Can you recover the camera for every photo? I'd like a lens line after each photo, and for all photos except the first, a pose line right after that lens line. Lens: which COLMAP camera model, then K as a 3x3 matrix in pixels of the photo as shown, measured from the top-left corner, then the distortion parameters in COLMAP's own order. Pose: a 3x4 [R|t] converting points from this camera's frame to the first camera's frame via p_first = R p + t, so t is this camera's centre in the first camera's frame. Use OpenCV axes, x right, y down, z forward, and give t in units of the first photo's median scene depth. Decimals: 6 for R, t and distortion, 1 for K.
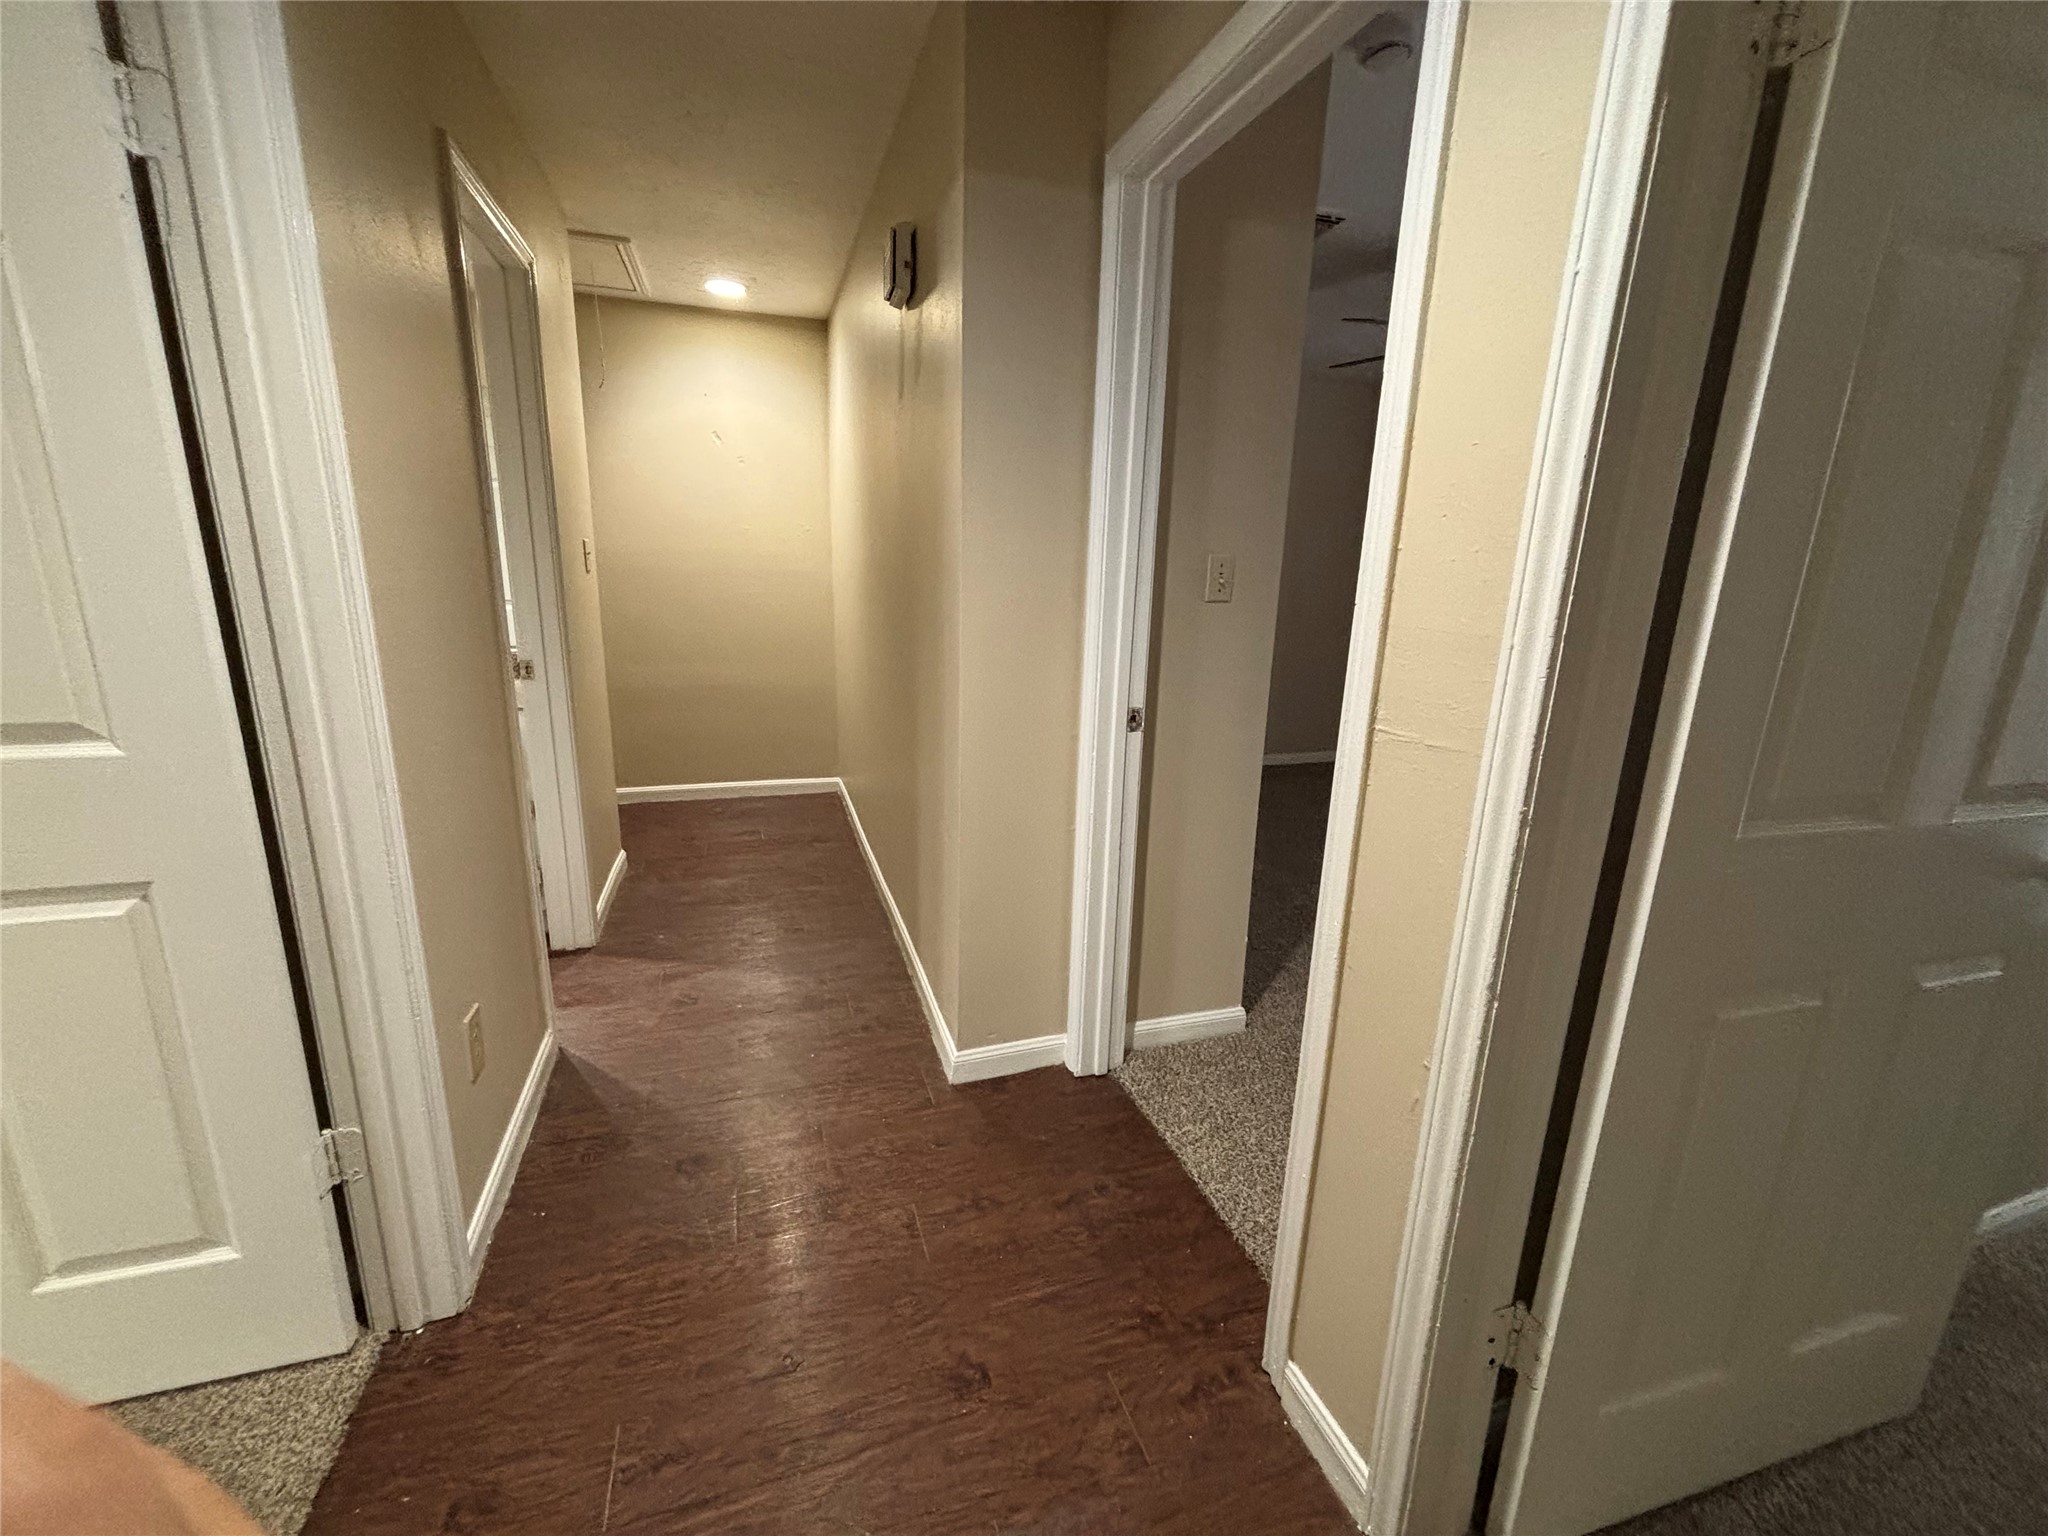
lens RADIAL K [[822.9, 0, 1020.8], [0, 822.9, 757.5], [0, 0, 1]] dist [-0.000698, -0.000113]
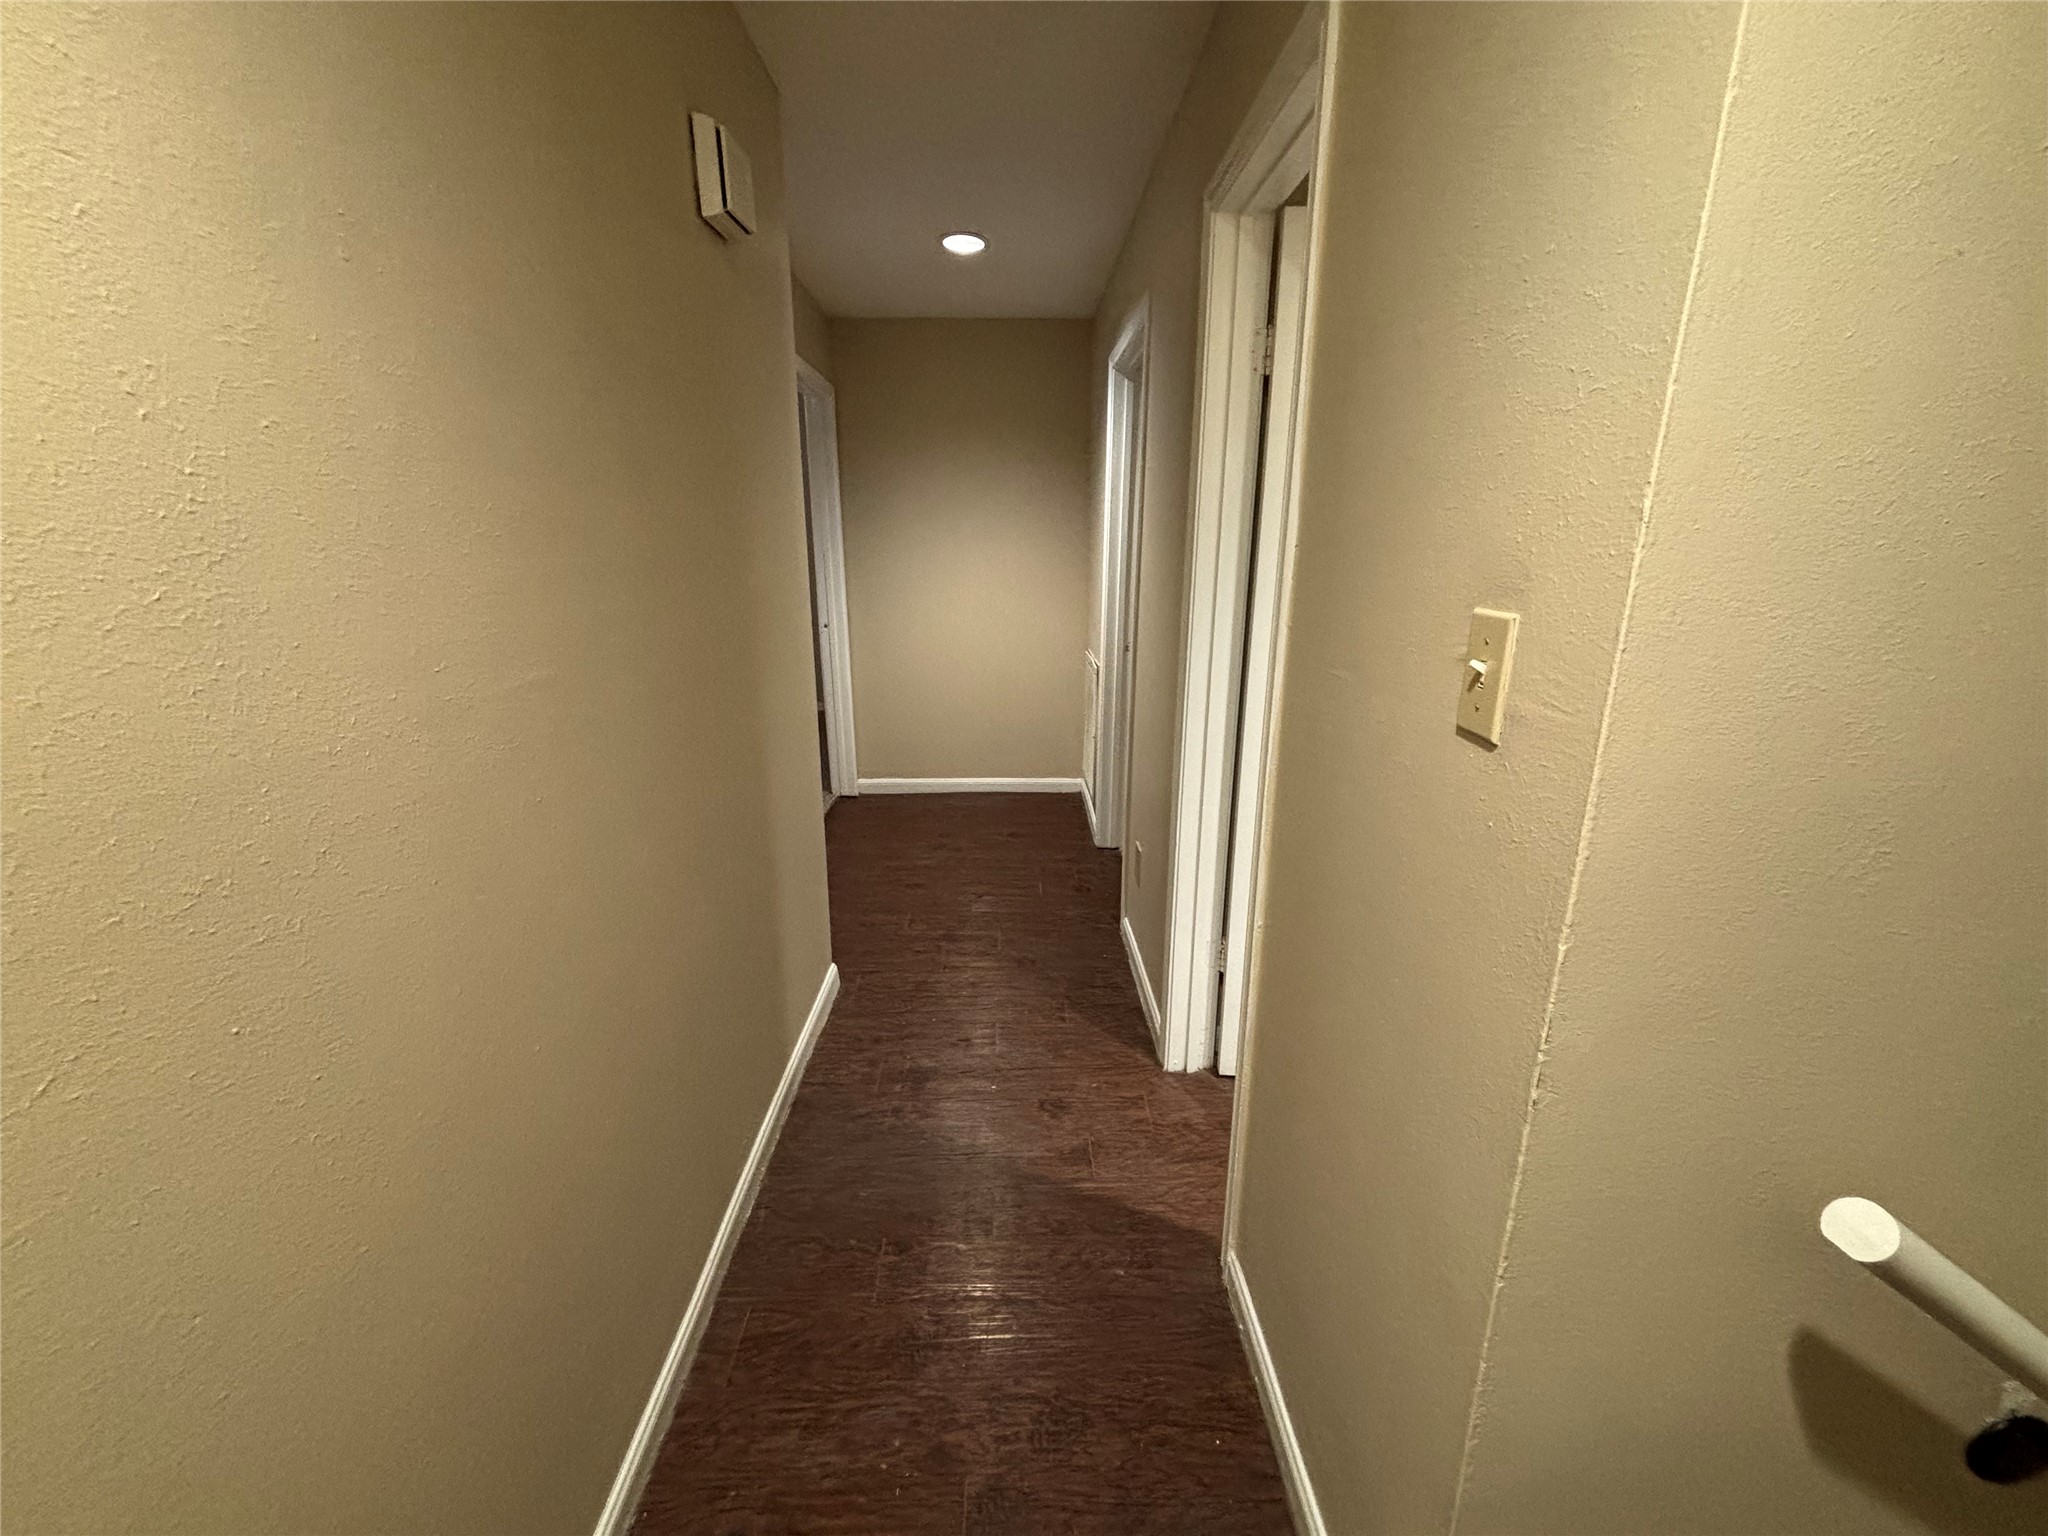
lens RADIAL K [[822.9, 0, 1020.8], [0, 822.9, 757.5], [0, 0, 1]] dist [-0.000698, -0.000113]
pose [[-0.952459, -0.112753, 0.283035, -0.592546], [0.042439, 0.870839, 0.489733, -0.455859], [-0.301697, 0.478462, -0.824653, 1.585014]]
